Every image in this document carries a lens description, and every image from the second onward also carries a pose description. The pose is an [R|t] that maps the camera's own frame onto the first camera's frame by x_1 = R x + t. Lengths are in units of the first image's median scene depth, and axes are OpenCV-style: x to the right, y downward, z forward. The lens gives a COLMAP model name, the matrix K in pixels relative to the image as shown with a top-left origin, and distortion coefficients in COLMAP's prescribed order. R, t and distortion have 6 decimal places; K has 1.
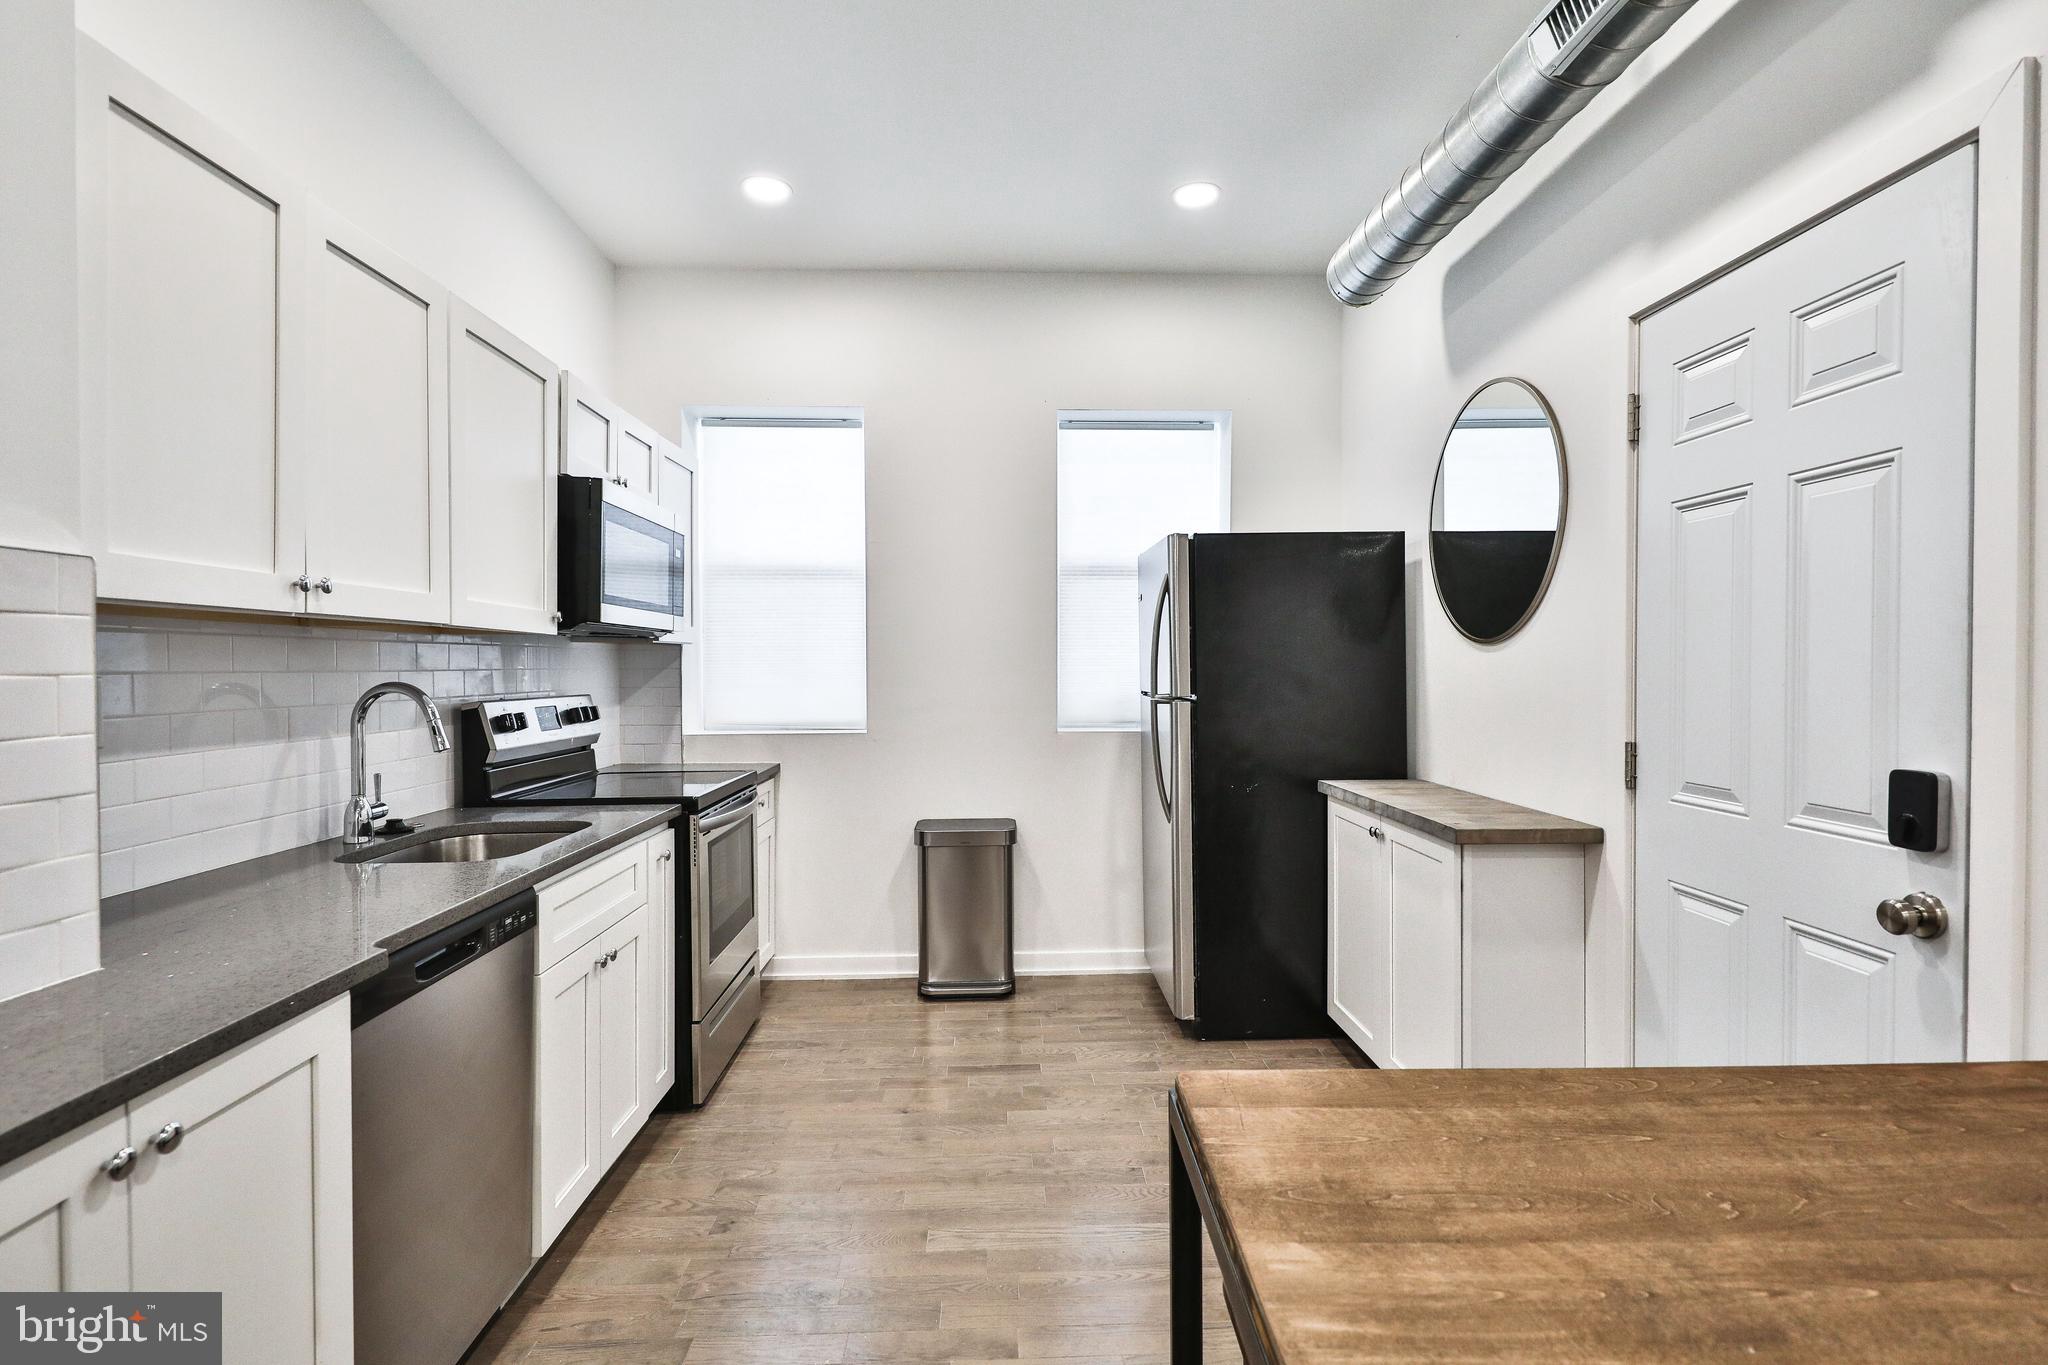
lens RADIAL K [[953.7, 0, 1031.0], [0, 953.7, 678.5], [0, 0, 1]] dist [-0.000229, -0.000342]
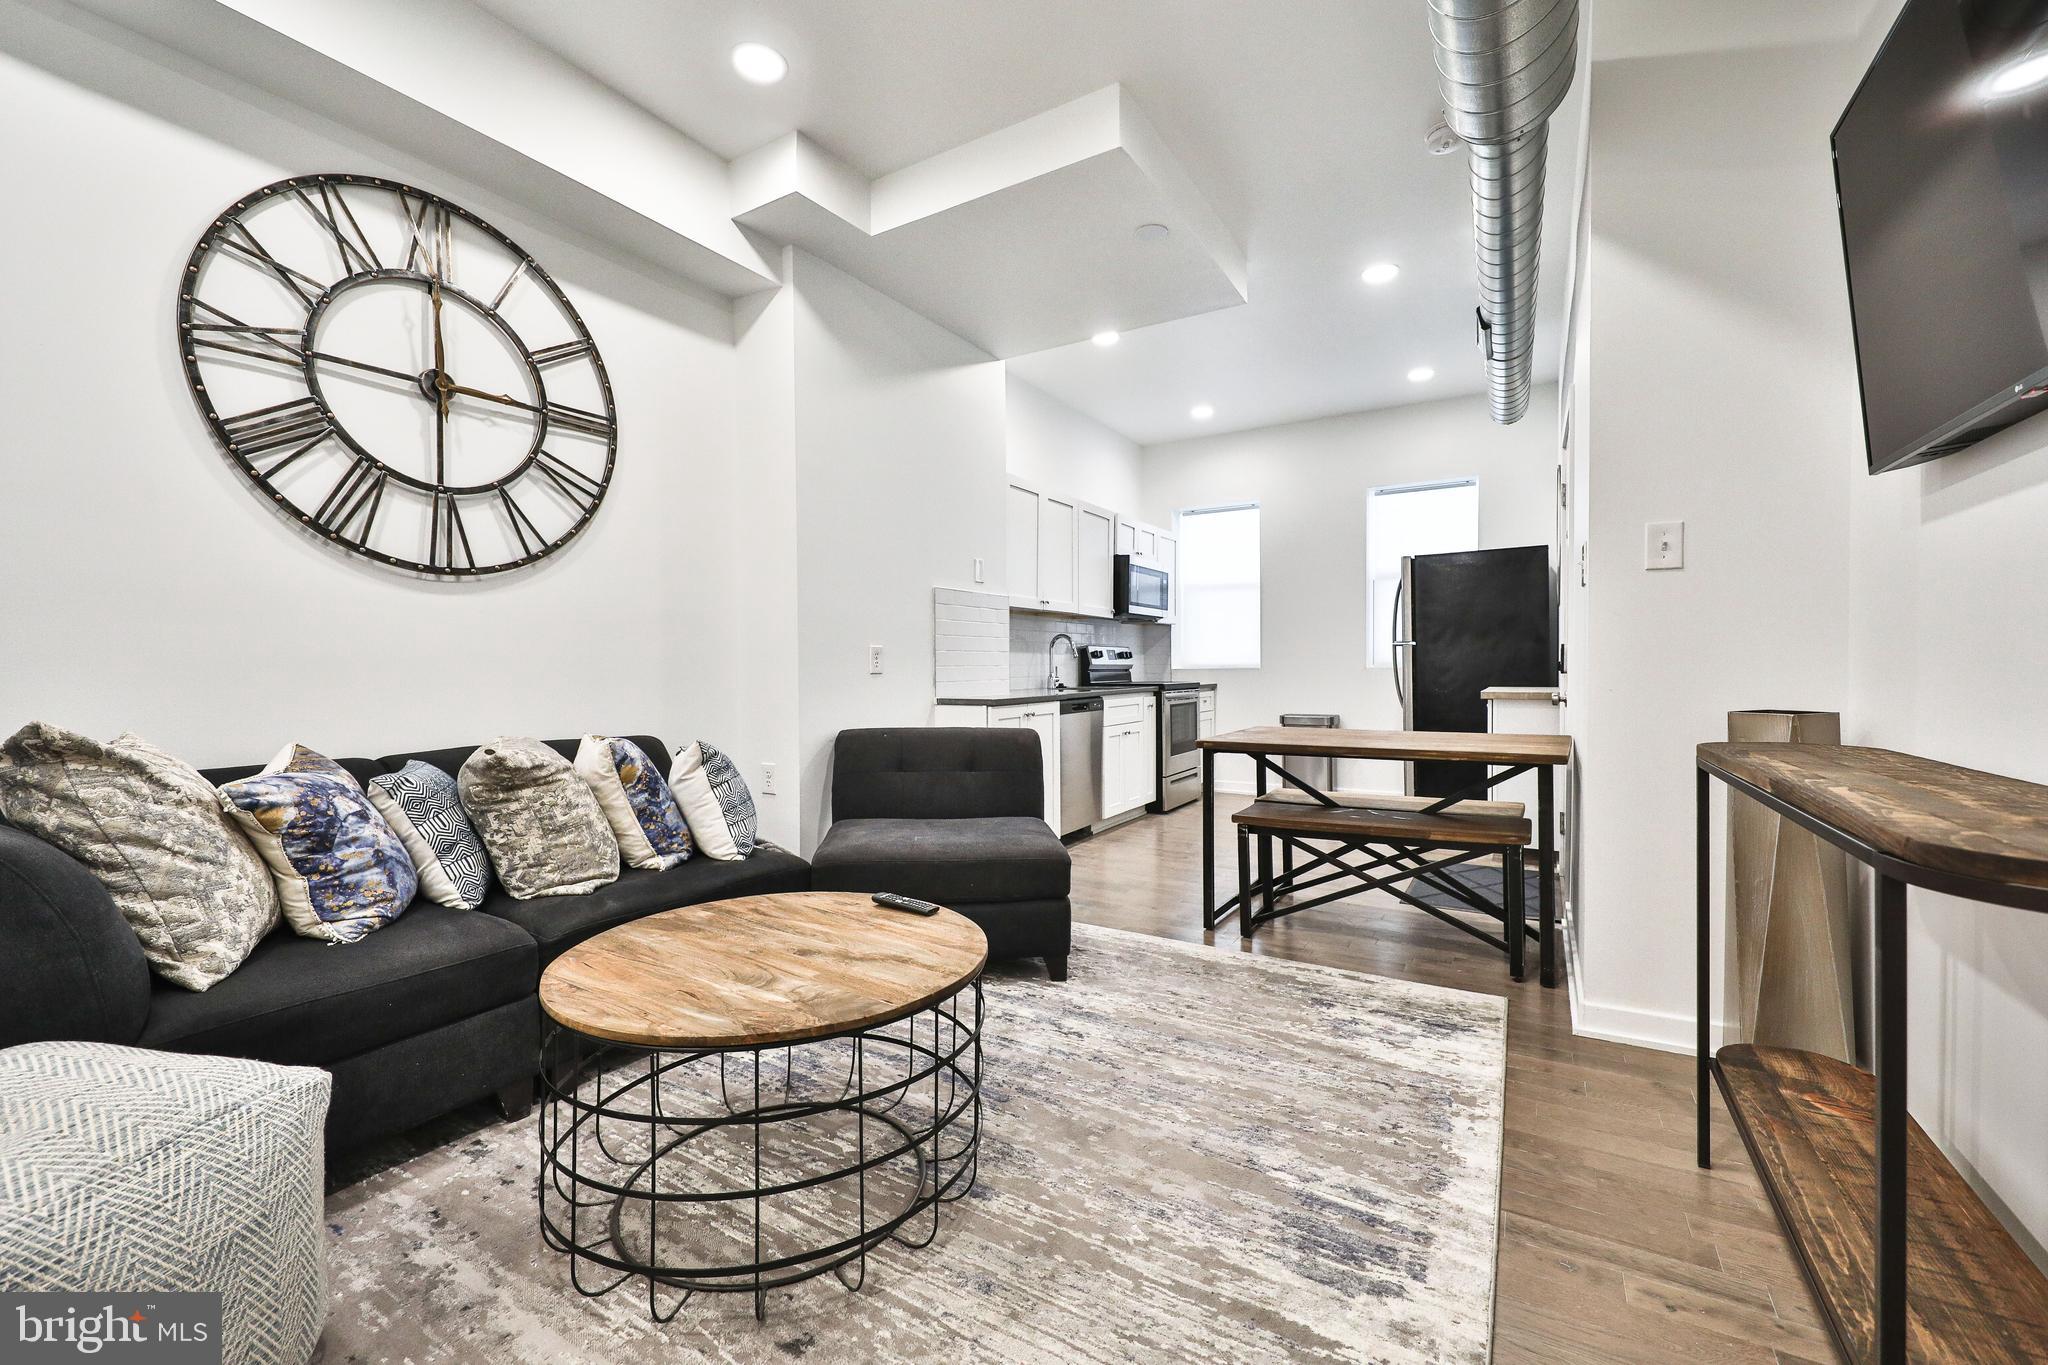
lens RADIAL K [[856.4, 0, 1029.6], [0, 856.4, 674.0], [0, 0, 1]] dist [-0.019109, -0.001568]
pose [[0.832879, -0.000591, -0.553454, 0.534325], [-0.001031, 0.999996, -0.002619, 0.100038], [0.553454, 0.002752, 0.832875, -0.943069]]
